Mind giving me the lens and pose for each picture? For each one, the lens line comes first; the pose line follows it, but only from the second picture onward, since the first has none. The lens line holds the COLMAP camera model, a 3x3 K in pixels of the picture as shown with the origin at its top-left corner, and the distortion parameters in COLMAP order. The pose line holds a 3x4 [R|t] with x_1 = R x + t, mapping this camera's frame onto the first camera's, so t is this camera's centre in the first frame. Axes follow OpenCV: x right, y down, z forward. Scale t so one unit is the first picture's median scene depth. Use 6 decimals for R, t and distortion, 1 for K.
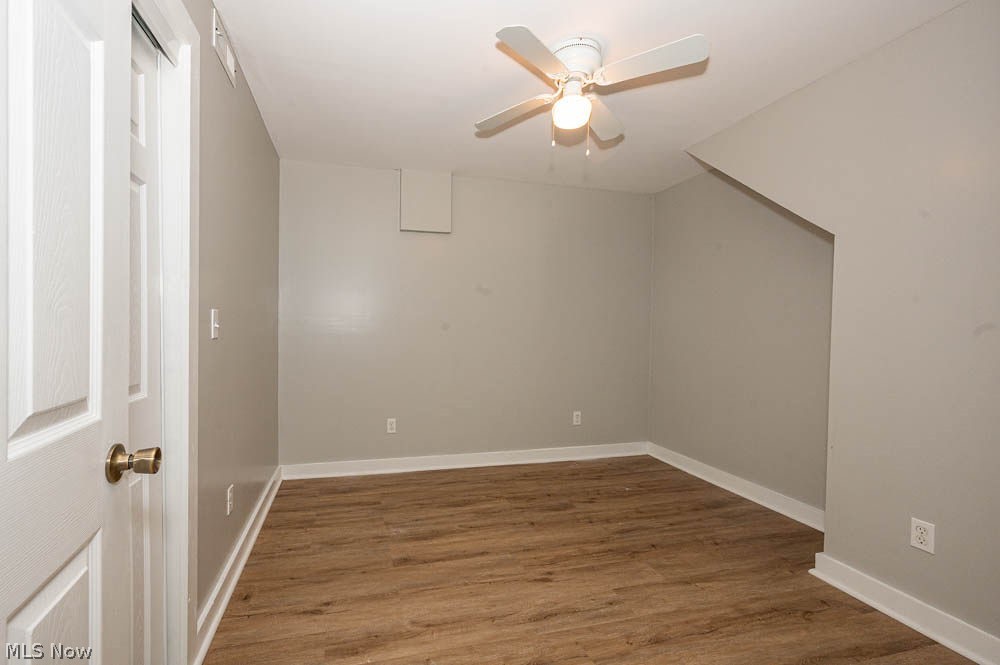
lens RADIAL K [[398.7, 0, 500.0], [0, 398.7, 332.5], [0, 0, 1]] dist [-0.000057, -0.000023]
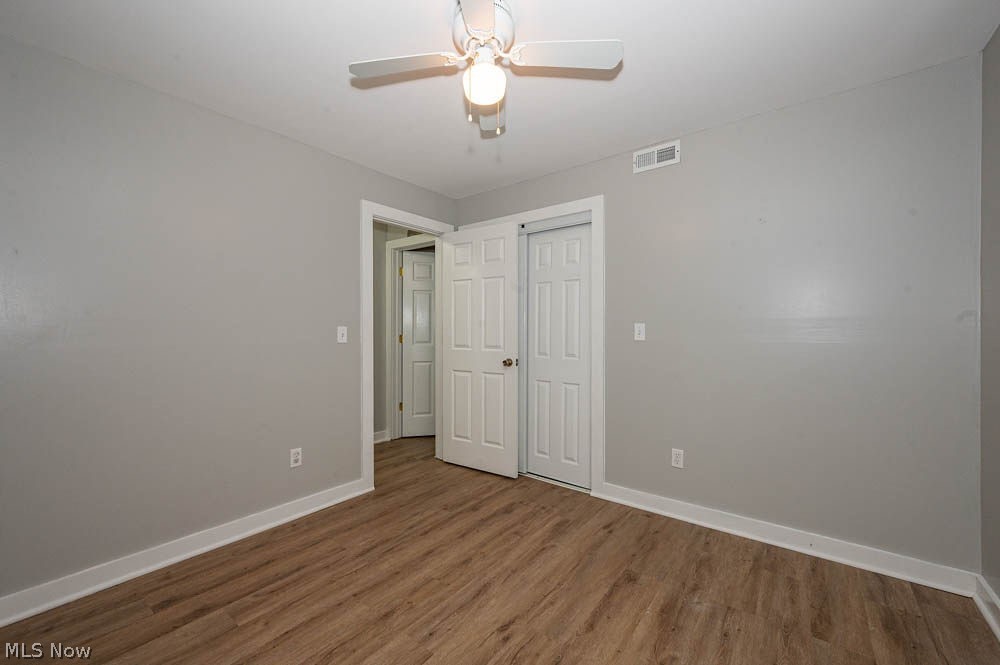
lens RADIAL K [[398.7, 0, 500.0], [0, 398.7, 332.5], [0, 0, 1]] dist [-0.000057, -0.000023]
pose [[-0.836582, -0.005200, -0.547817, 0.599905], [-0.012742, 0.999869, 0.009967, -0.049445], [0.547694, 0.015319, -0.836539, 1.689869]]
